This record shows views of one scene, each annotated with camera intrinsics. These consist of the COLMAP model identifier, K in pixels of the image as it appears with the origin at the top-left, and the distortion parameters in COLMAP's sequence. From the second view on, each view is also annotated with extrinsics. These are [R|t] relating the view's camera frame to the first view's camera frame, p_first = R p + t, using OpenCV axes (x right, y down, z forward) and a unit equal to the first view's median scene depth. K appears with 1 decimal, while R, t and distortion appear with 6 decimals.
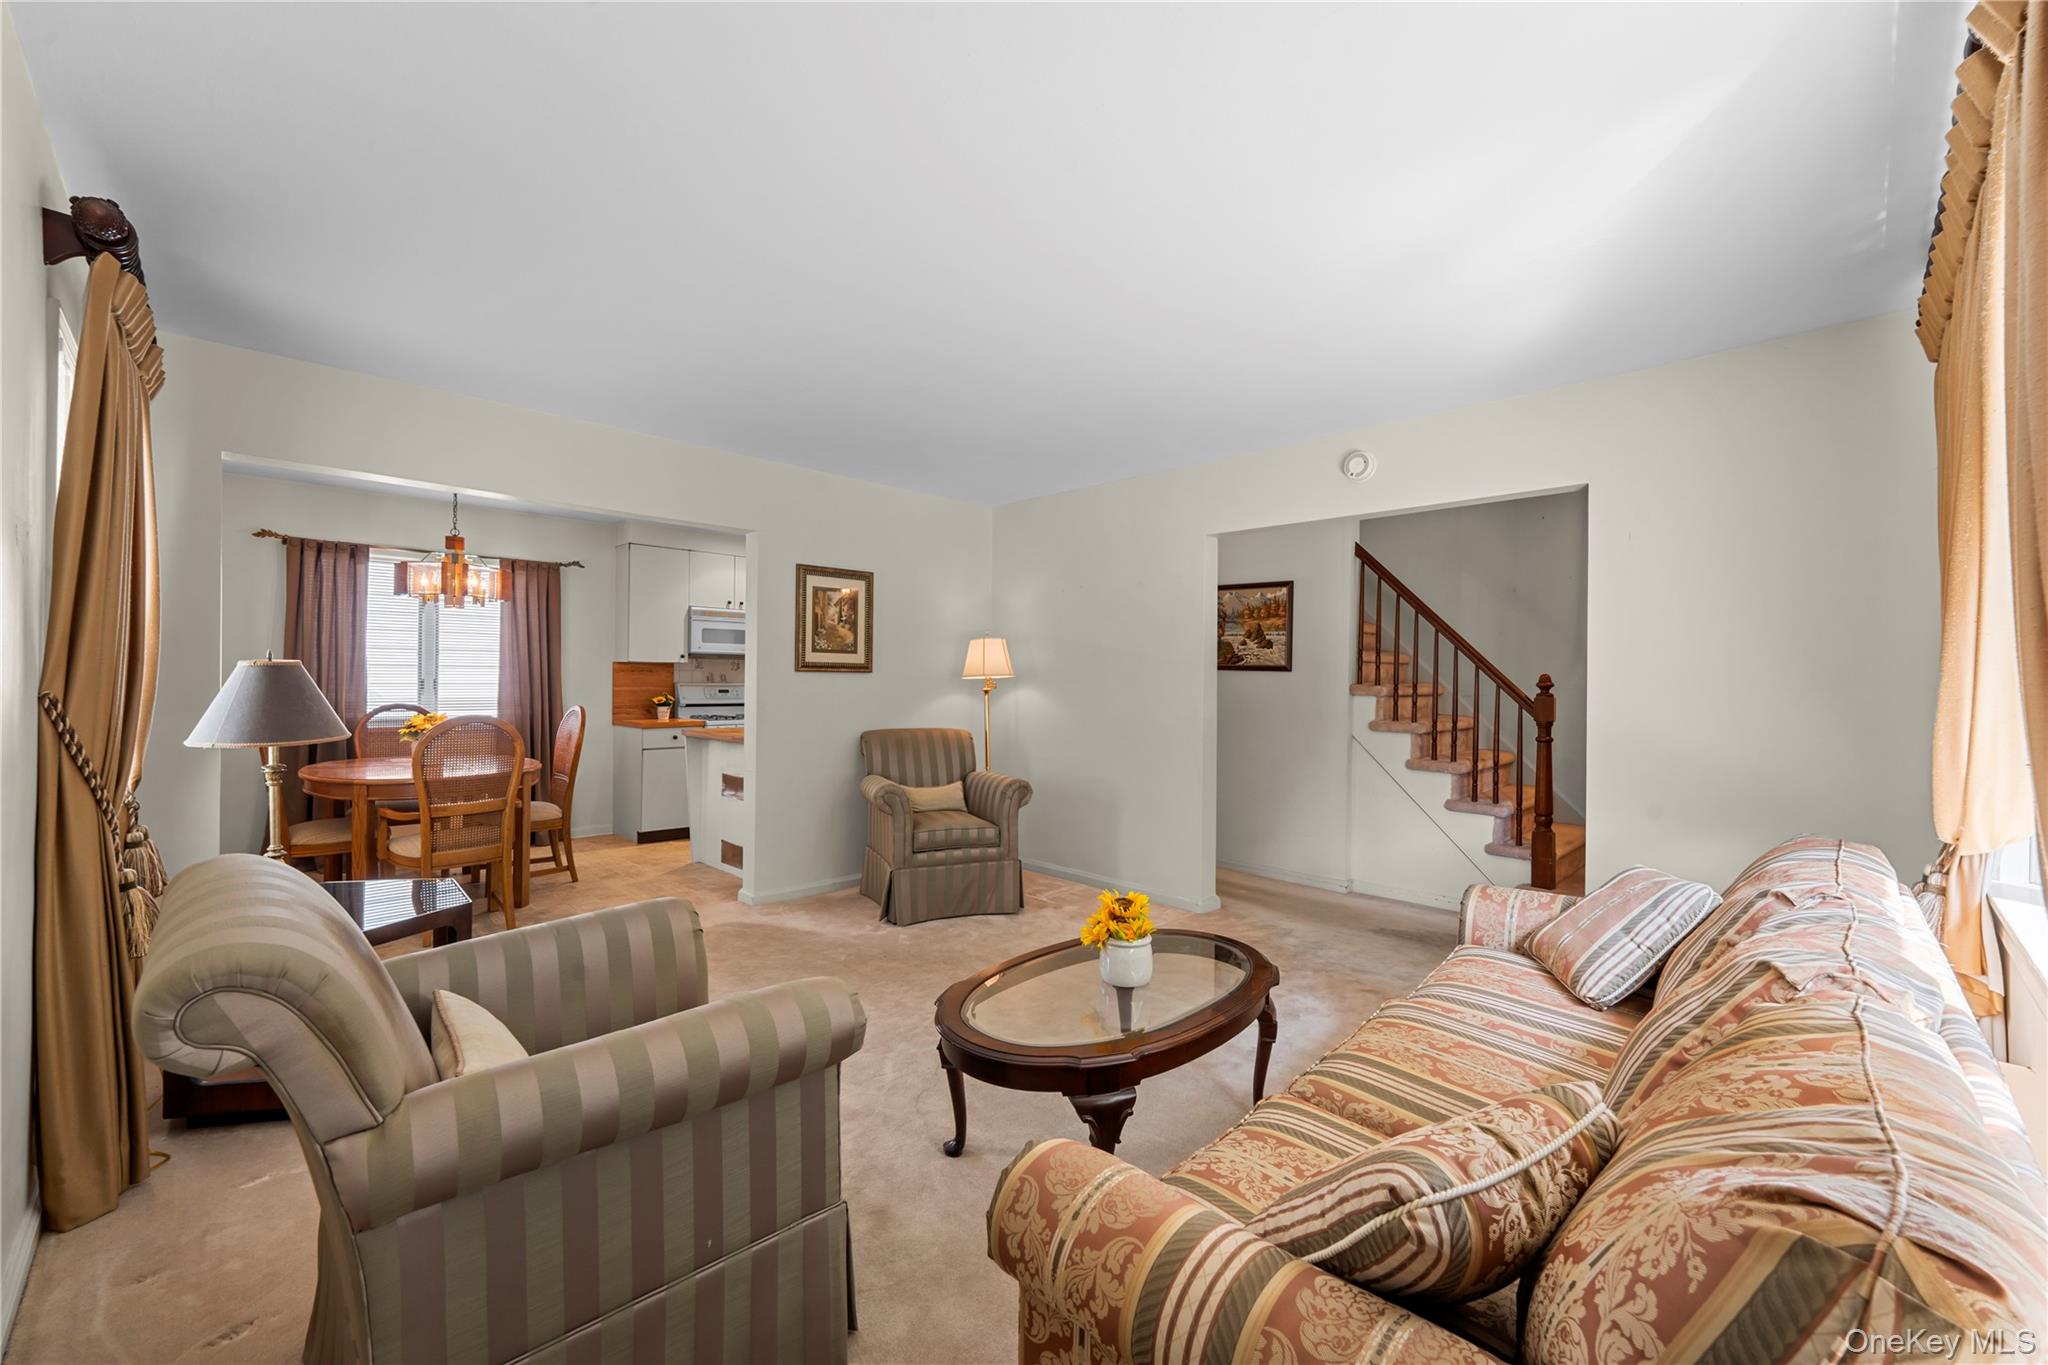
lens RADIAL K [[828.8, 0, 1040.9], [0, 828.8, 679.5], [0, 0, 1]] dist [-0.001073, -0.000076]
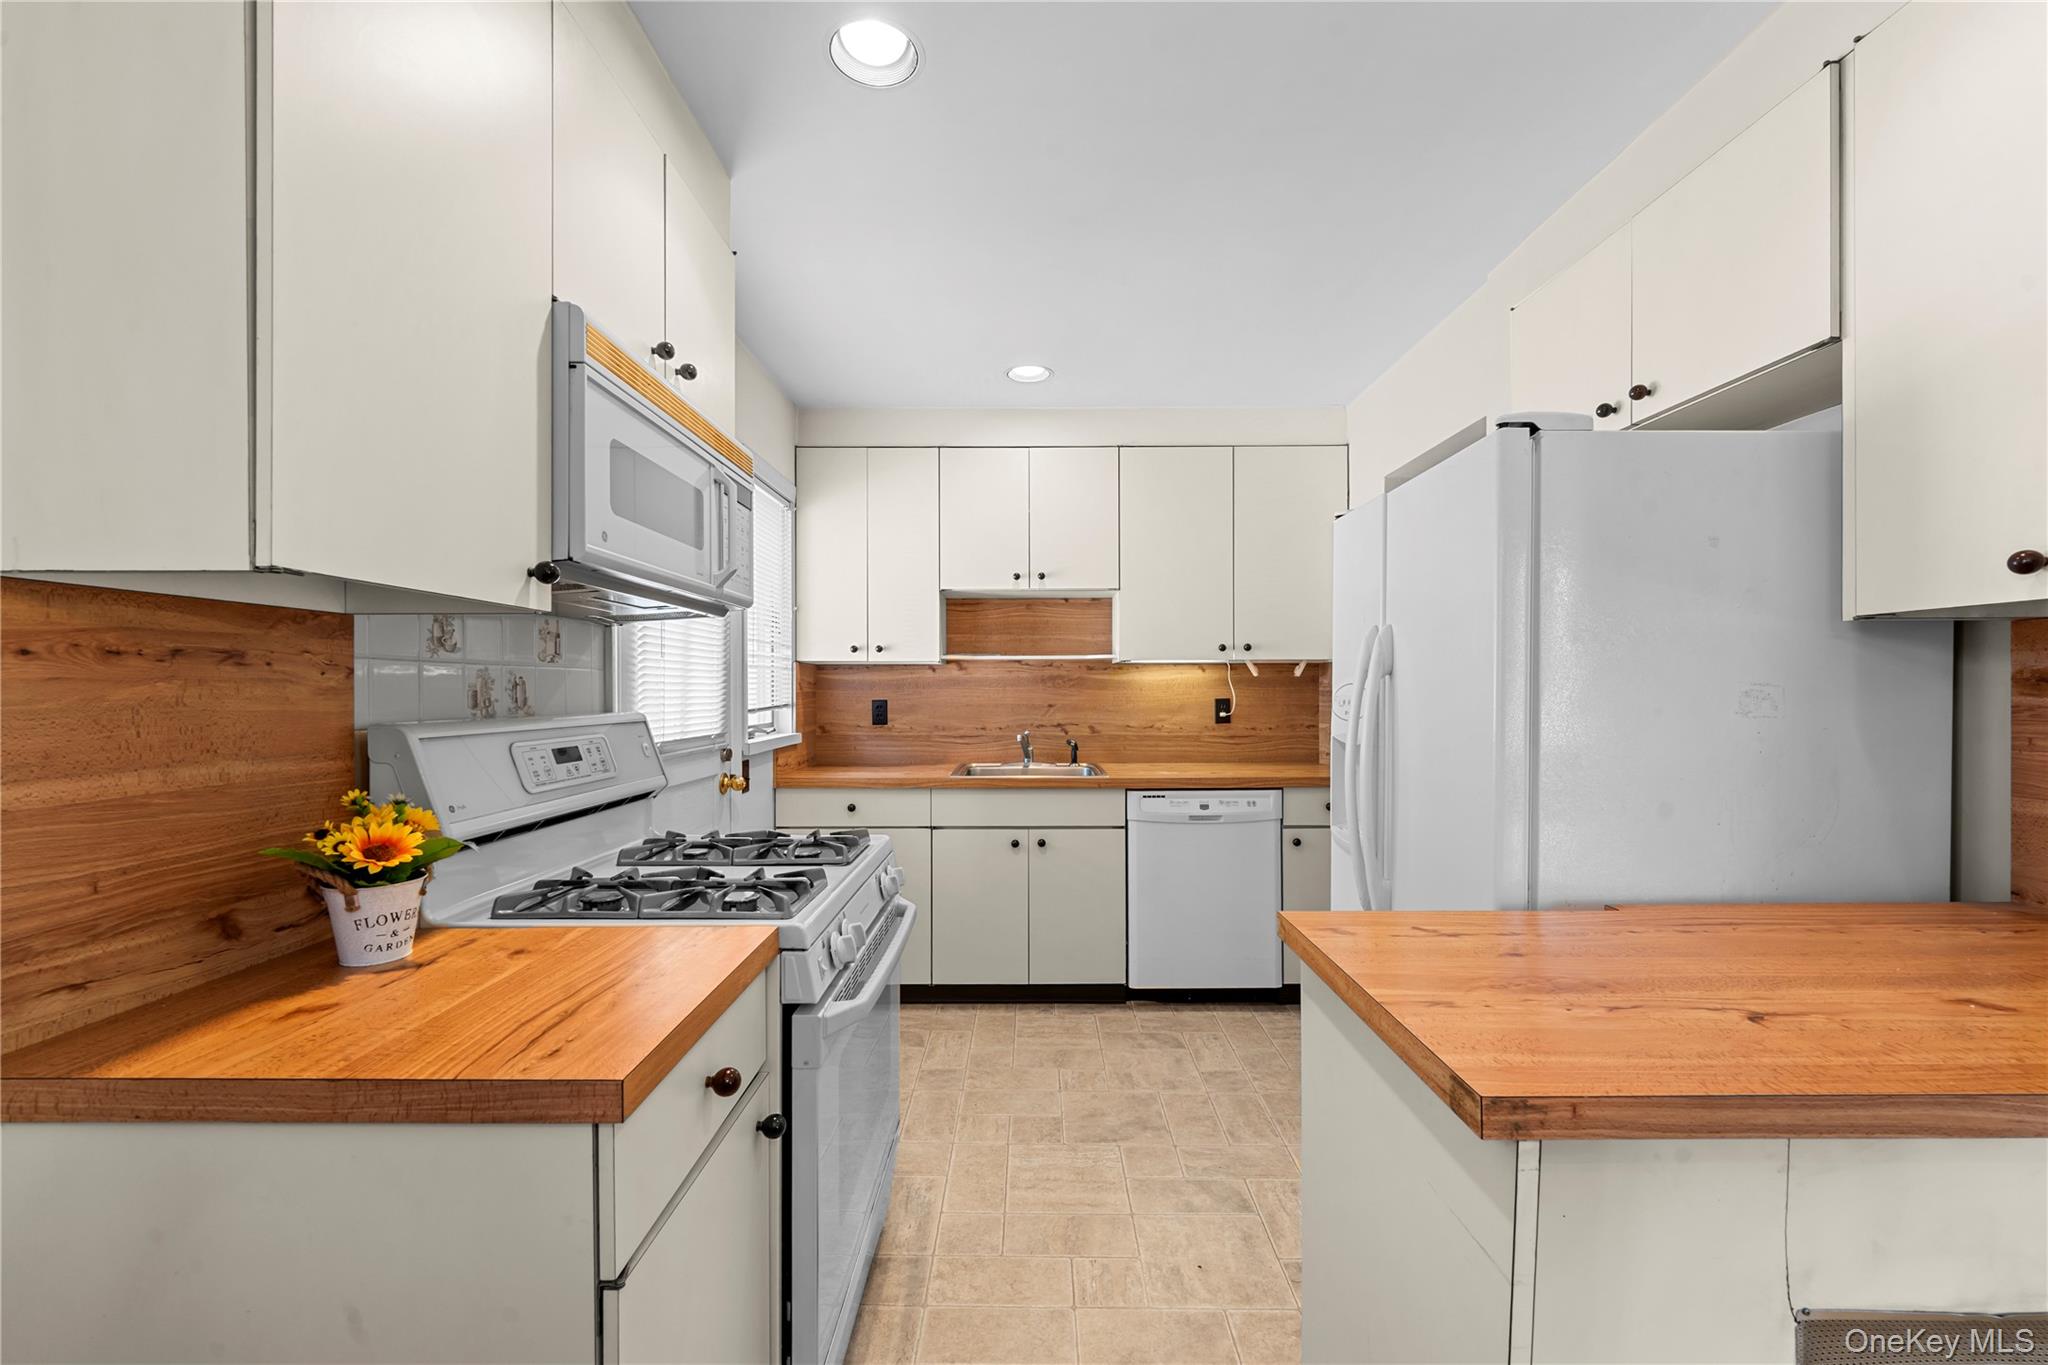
lens RADIAL K [[828.8, 0, 1039.1], [0, 828.8, 691.1], [0, 0, 1]] dist [-0.001073, -0.000076]
pose [[0.701374, -0.003237, 0.712787, -0.540155], [-0.002183, 0.999975, 0.006689, -0.005907], [-0.712791, -0.006248, 0.701349, 0.896513]]
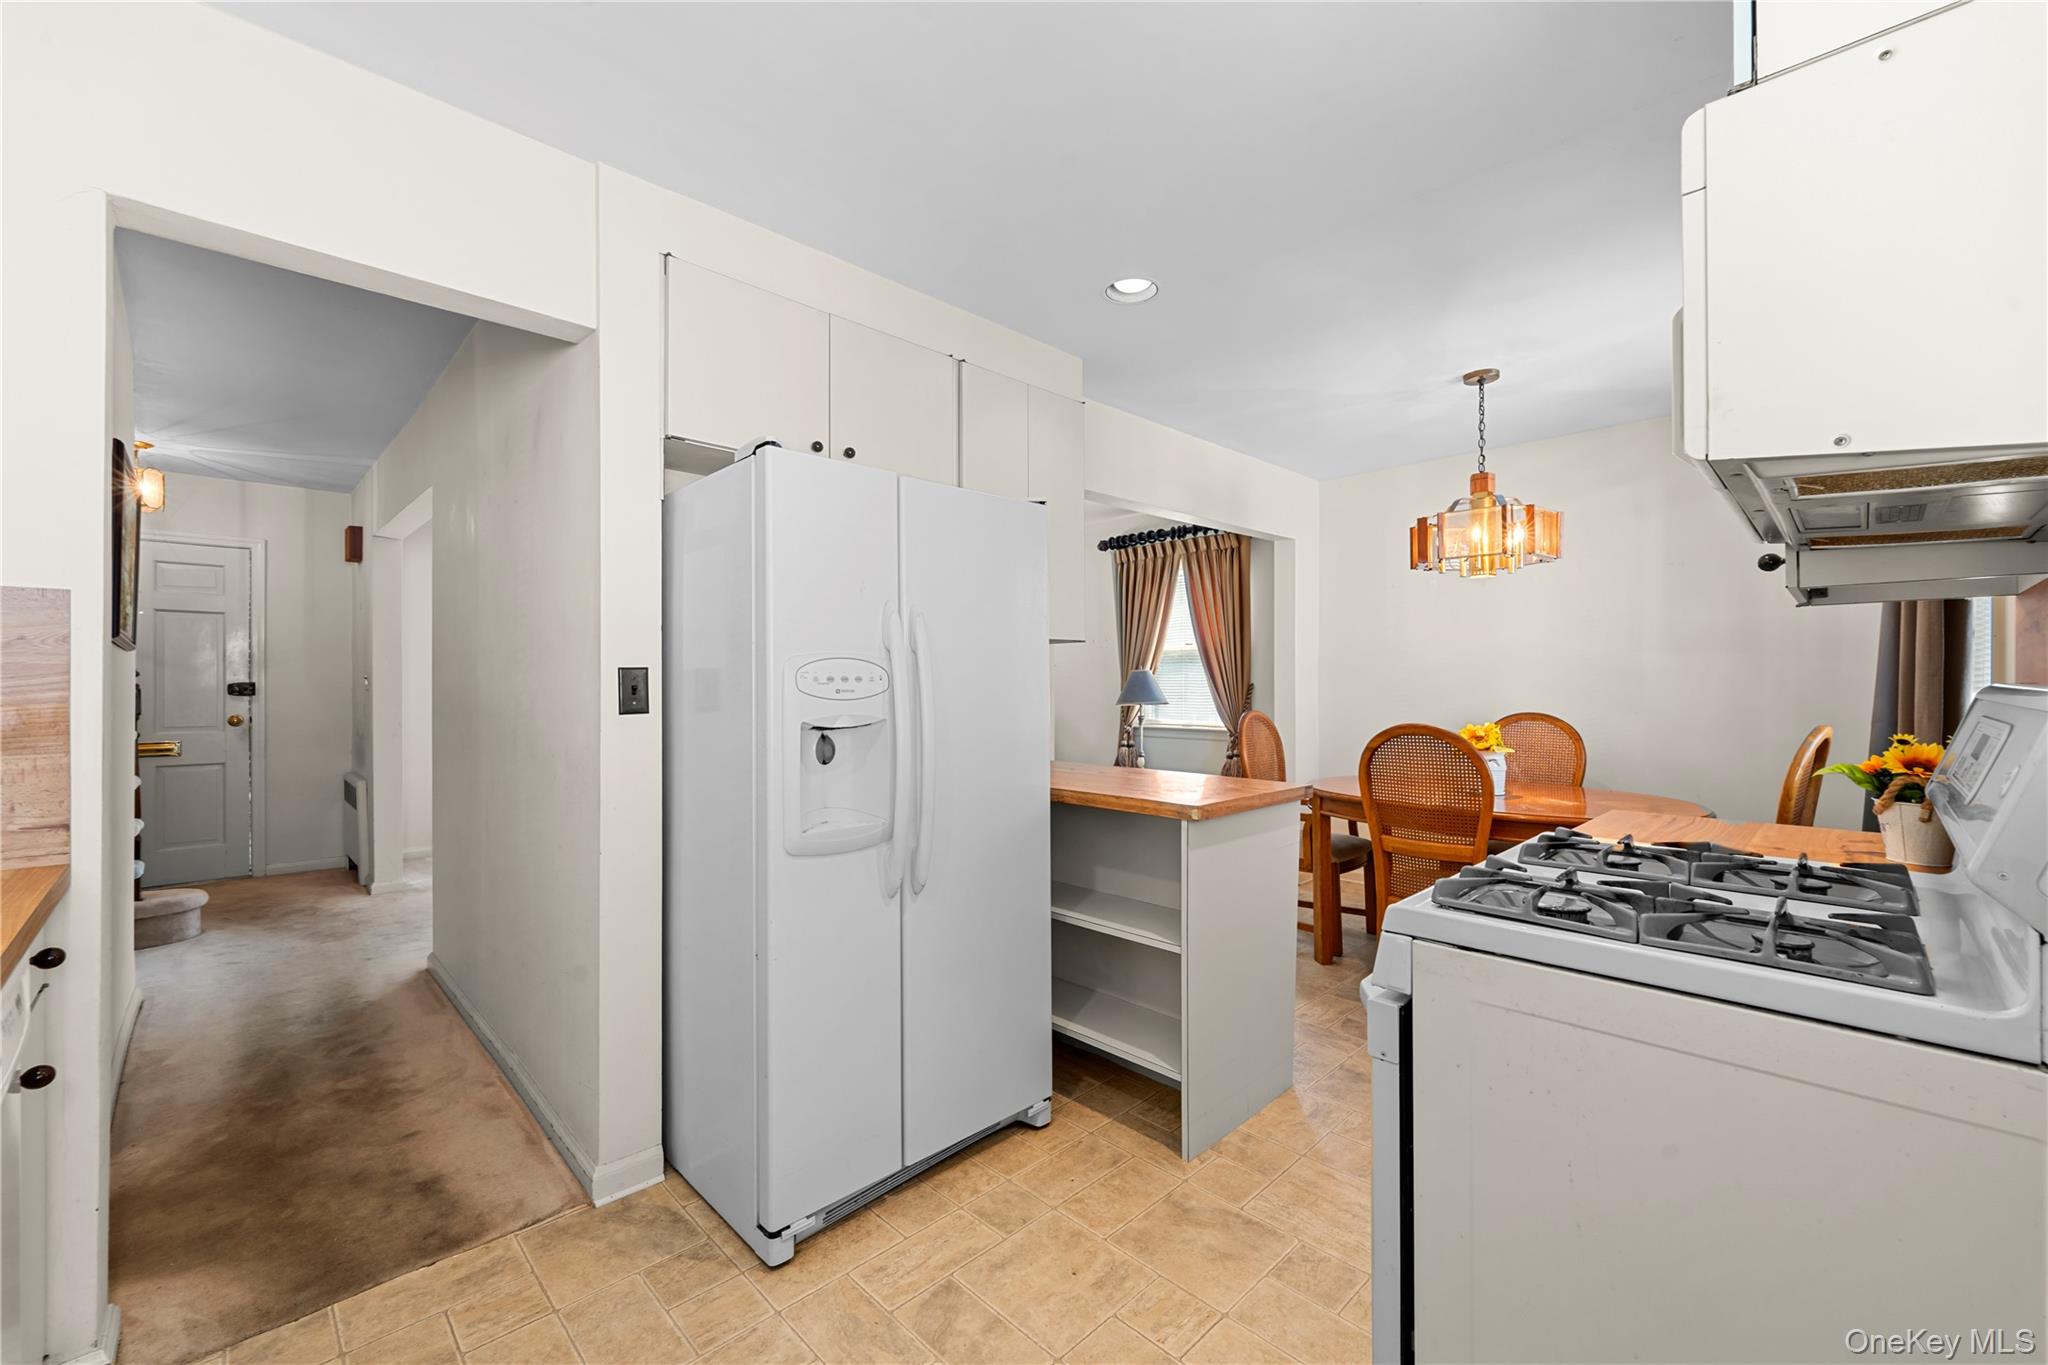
lens RADIAL K [[828.8, 0, 1041.5], [0, 828.8, 688.0], [0, 0, 1]] dist [-0.001073, -0.000076]
pose [[-0.999944, -0.005672, -0.008910, -0.243398], [-0.005753, 0.999942, 0.009145, 0.005224], [0.008857, 0.009196, -0.999918, 1.329874]]
